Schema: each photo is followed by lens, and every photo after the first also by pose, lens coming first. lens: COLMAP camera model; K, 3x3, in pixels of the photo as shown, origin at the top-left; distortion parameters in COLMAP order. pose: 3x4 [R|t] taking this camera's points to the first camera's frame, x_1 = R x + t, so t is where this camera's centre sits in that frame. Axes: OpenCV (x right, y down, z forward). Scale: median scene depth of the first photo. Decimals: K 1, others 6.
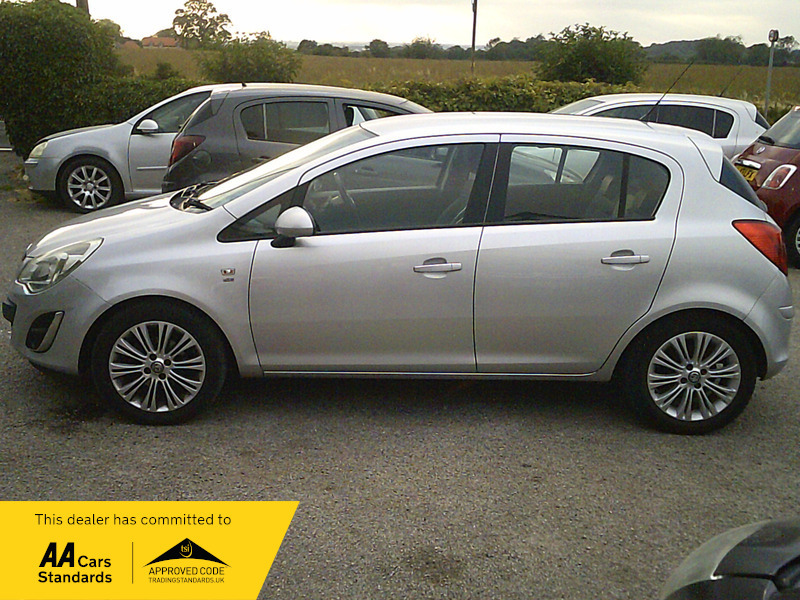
lens RADIAL K [[1015.3, 0, 399.4], [0, 1015.3, 303.2], [0, 0, 1]] dist [0.082134, 0.000000]
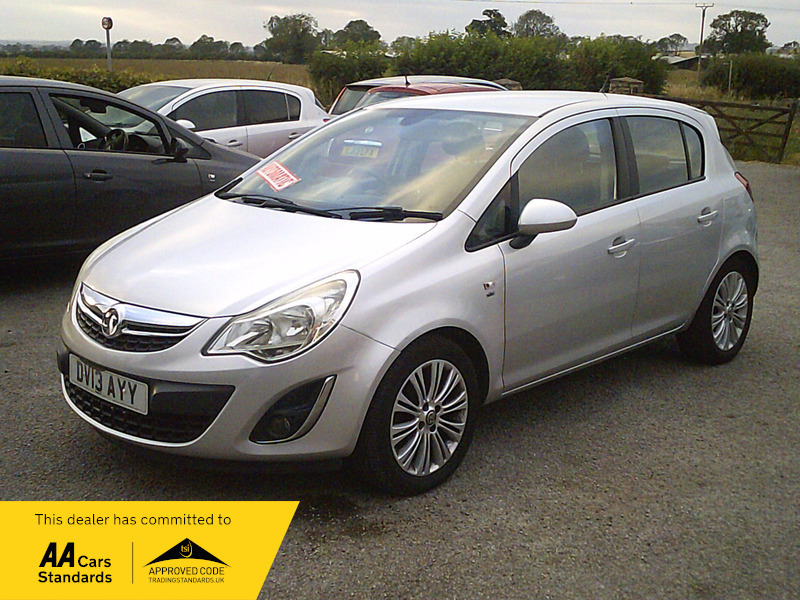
lens RADIAL K [[1015.3, 0, 395.3], [0, 1015.3, 295.5], [0, 0, 1]] dist [0.082134, 0.000000]
pose [[0.704424, -0.169050, 0.689354, -0.785535], [0.167812, 0.983354, 0.069667, -0.091422], [-0.689656, 0.066607, 0.721067, 0.433065]]
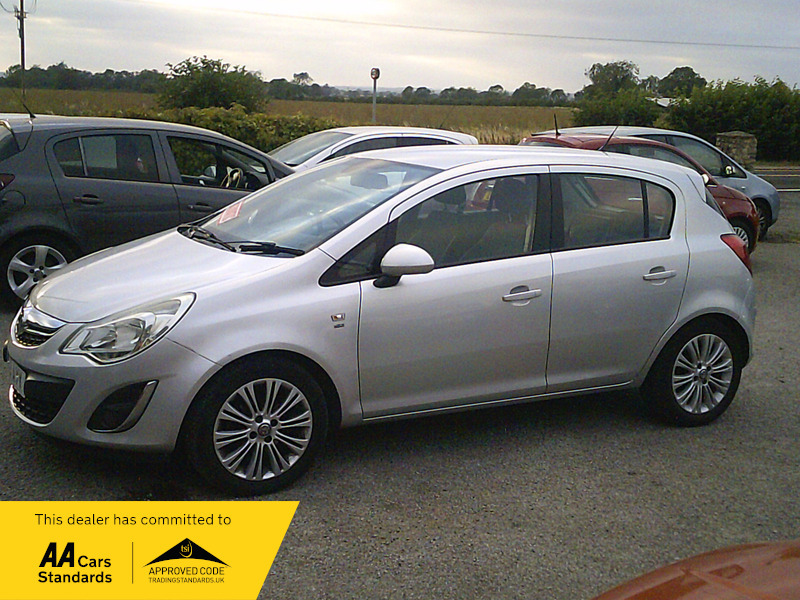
lens RADIAL K [[1015.3, 0, 400.3], [0, 1015.3, 295.2], [0, 0, 1]] dist [0.082134, 0.000000]
pose [[0.891252, -0.078434, 0.446674, -0.519684], [0.094563, 0.995422, -0.013890, -0.031820], [-0.443540, 0.054618, 0.894589, 0.131537]]
